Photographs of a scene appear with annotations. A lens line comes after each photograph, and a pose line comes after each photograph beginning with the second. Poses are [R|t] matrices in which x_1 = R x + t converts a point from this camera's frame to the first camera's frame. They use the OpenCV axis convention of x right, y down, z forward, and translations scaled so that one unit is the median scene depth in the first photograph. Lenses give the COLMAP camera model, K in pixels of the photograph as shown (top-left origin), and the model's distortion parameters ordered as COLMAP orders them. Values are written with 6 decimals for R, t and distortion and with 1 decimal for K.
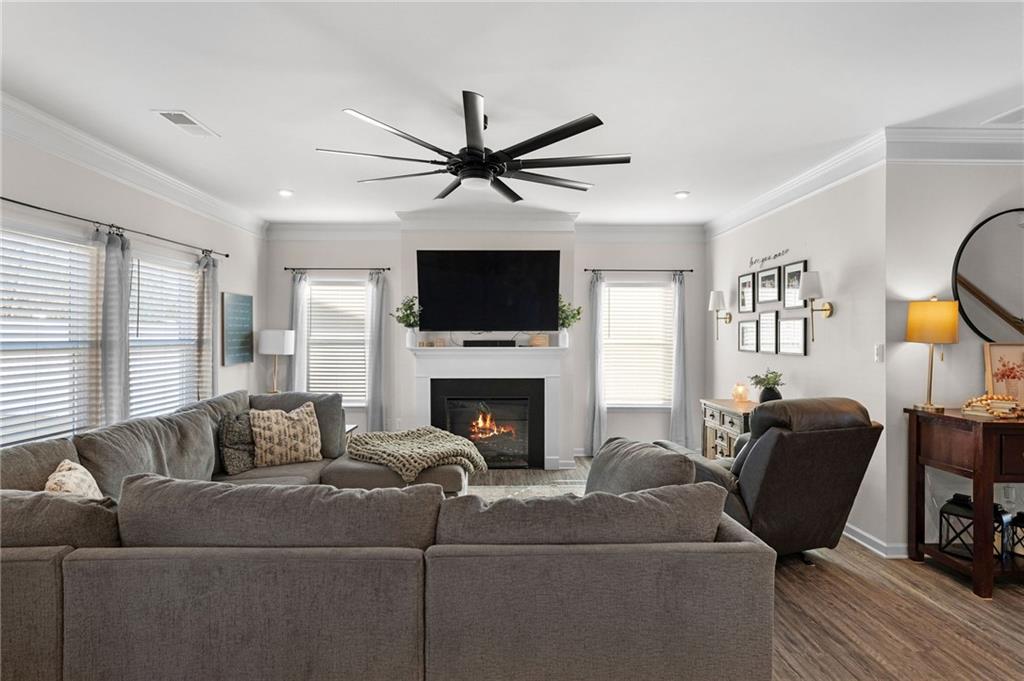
lens RADIAL K [[519.3, 0, 510.2], [0, 519.3, 337.1], [0, 0, 1]] dist [-0.004335, -0.000158]
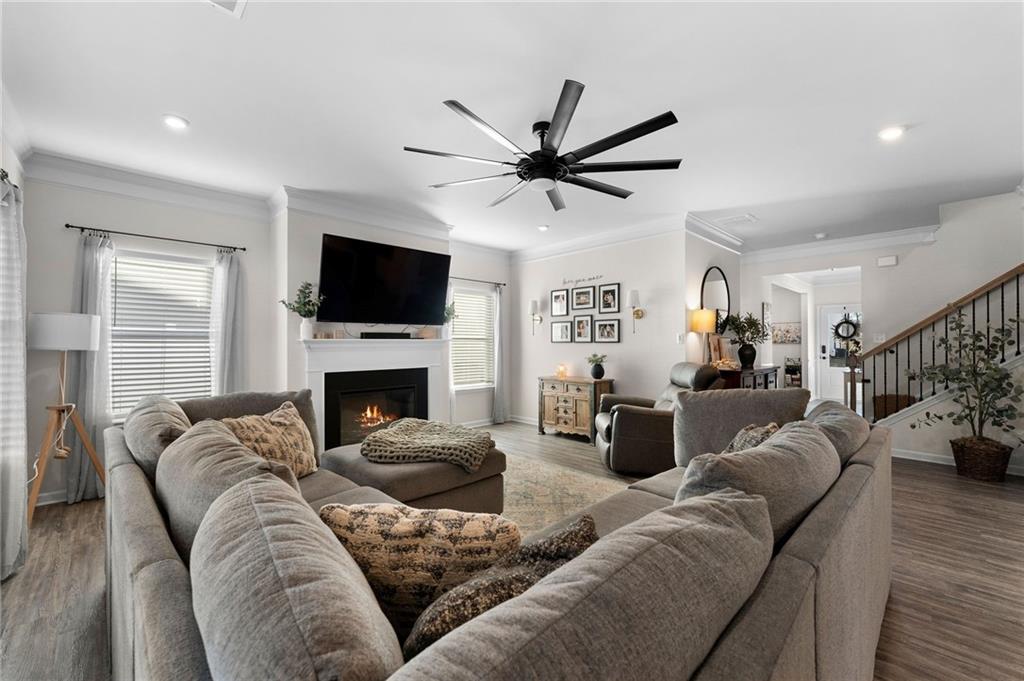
lens RADIAL K [[412.0, 0, 511.9], [0, 412.0, 340.9], [0, 0, 1]] dist [0.000339, 0.000025]
pose [[0.736024, 0.001390, 0.676955, -0.417377], [0.000900, 0.999995, -0.003032, 0.025656], [-0.676955, 0.002841, 0.736019, 0.225506]]
